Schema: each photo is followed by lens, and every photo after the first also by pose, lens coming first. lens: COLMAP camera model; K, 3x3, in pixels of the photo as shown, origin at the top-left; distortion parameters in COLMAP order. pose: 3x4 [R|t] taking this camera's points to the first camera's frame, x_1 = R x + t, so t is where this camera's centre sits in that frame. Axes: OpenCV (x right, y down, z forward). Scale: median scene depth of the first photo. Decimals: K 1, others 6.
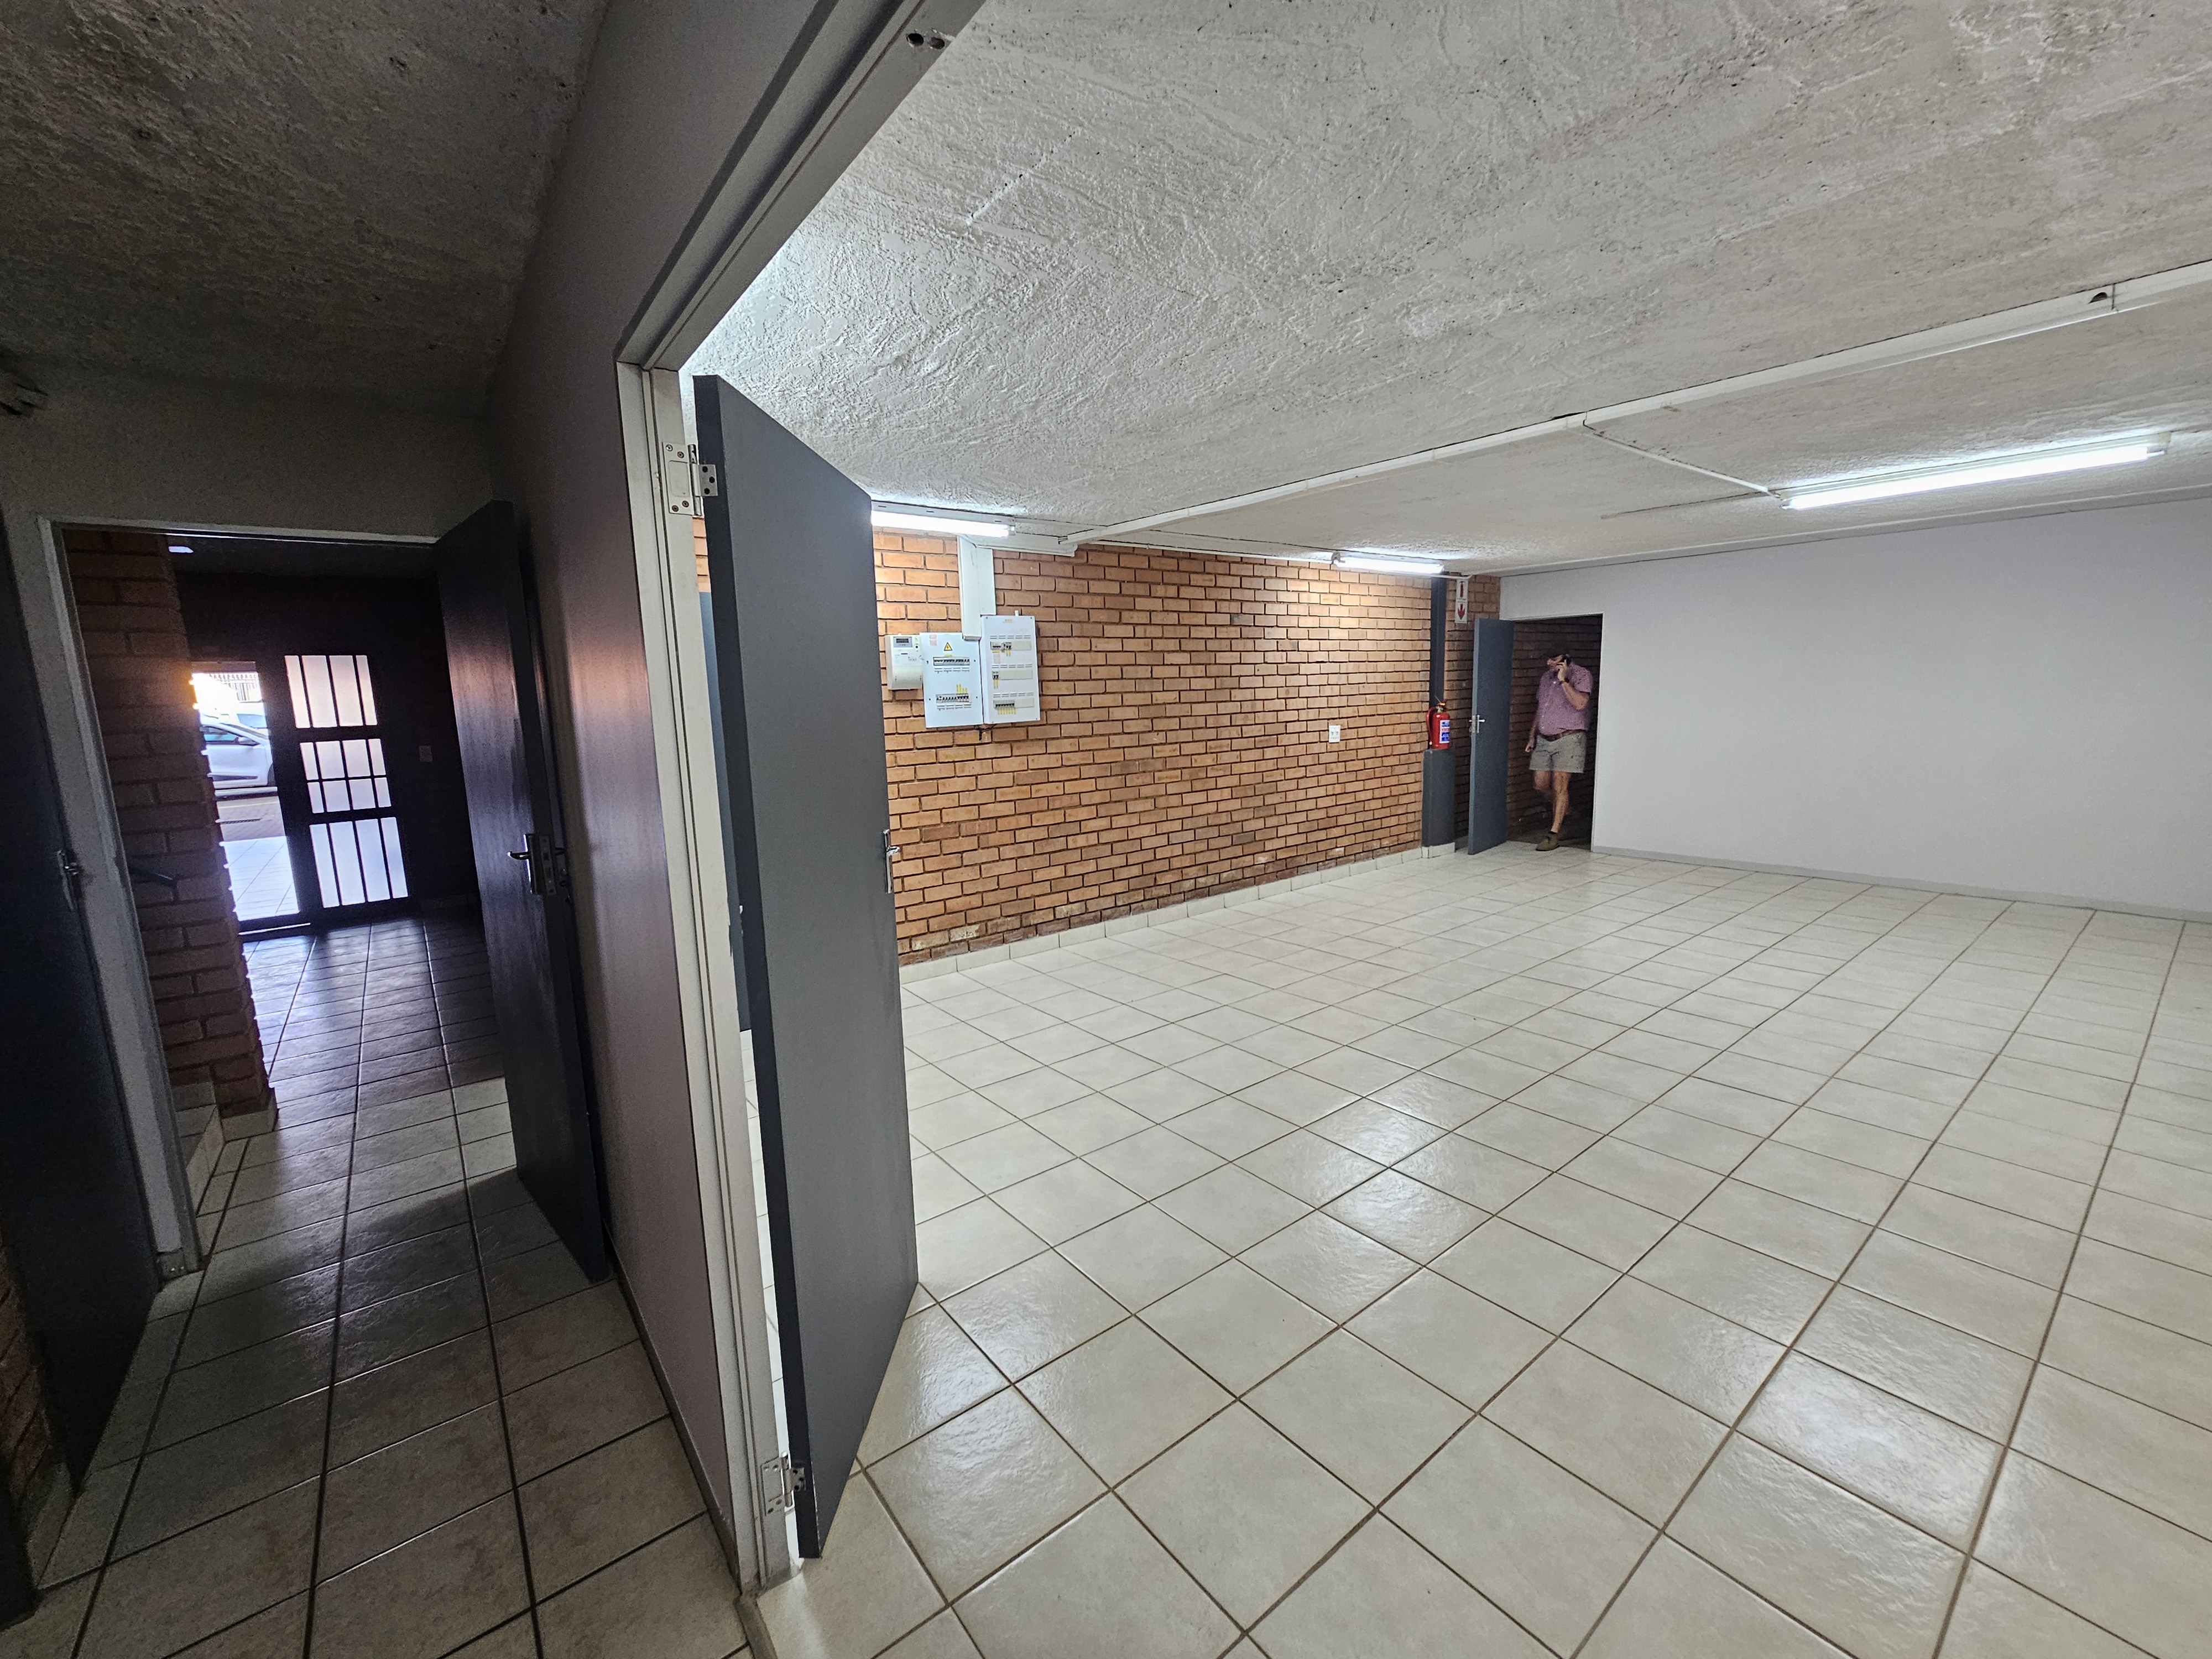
lens RADIAL K [[903.8, 0, 1106.2], [0, 903.8, 834.9], [0, 0, 1]] dist [0.000213, 0.000026]
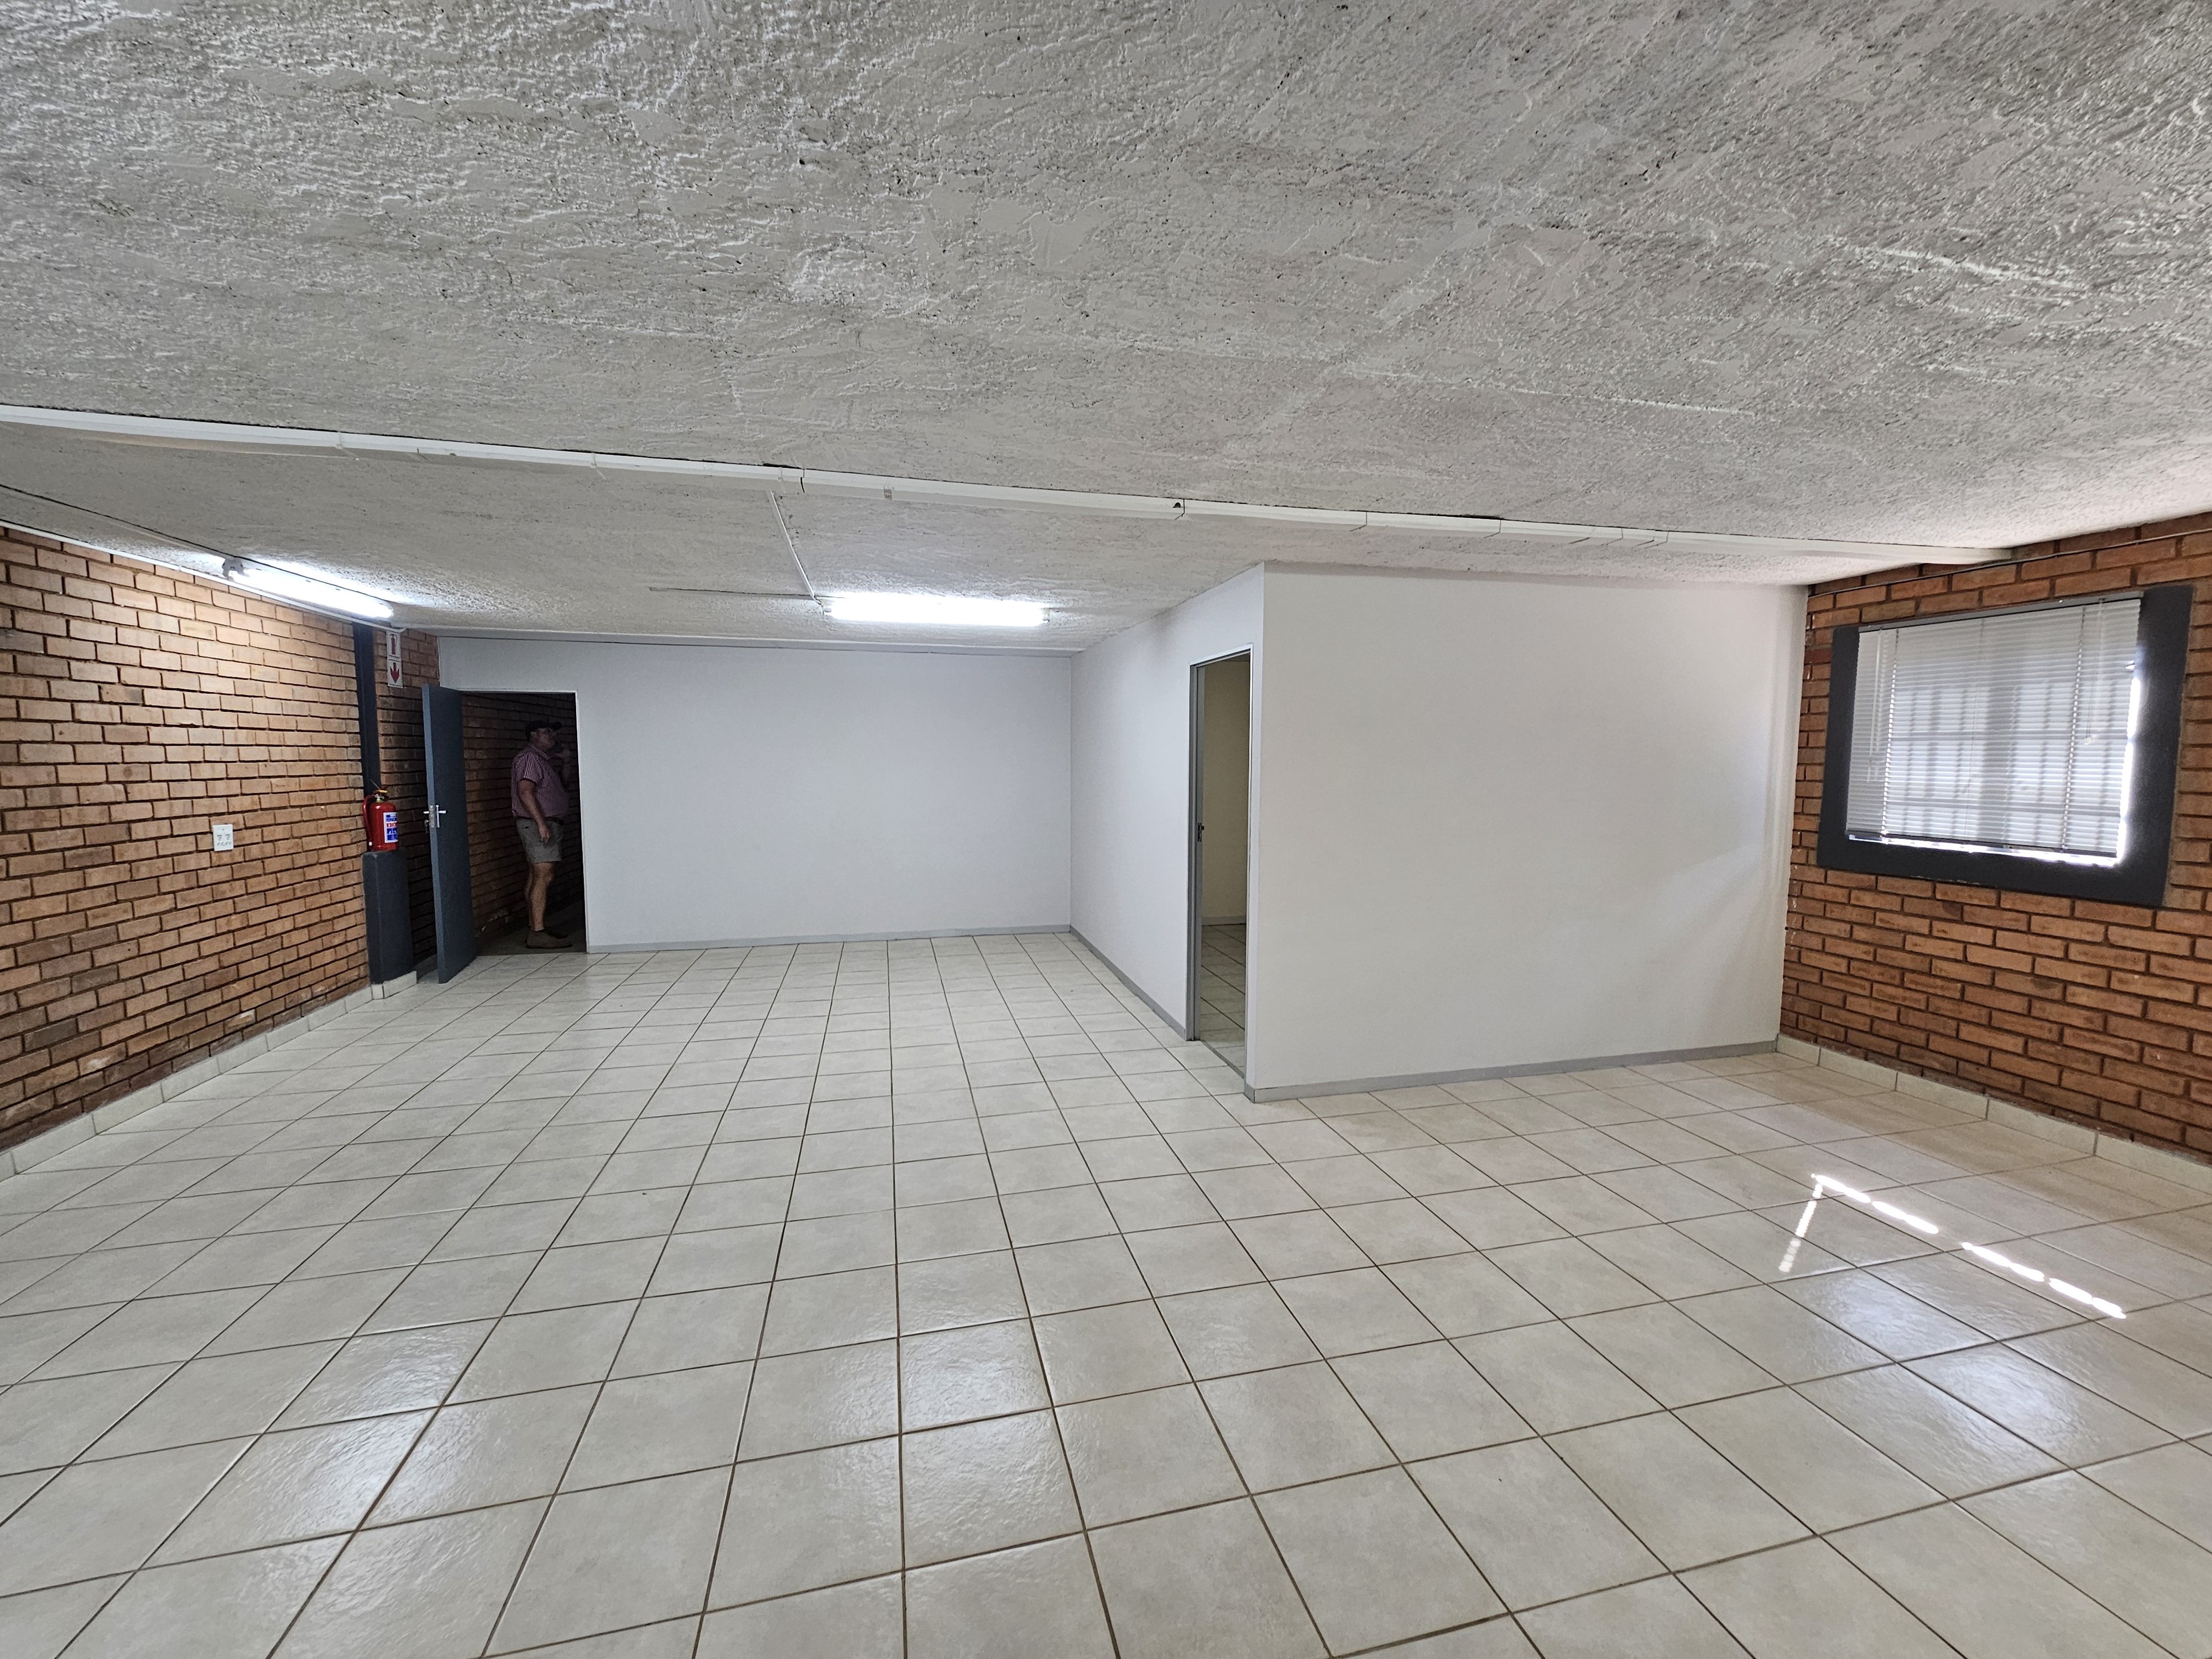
lens RADIAL K [[903.8, 0, 1104.5], [0, 903.8, 831.2], [0, 0, 1]] dist [0.000213, 0.000026]
pose [[0.413903, -0.042375, 0.909334, -0.076848], [0.131165, 0.991268, -0.013509, -0.027079], [-0.900822, 0.124865, 0.415847, 0.177862]]
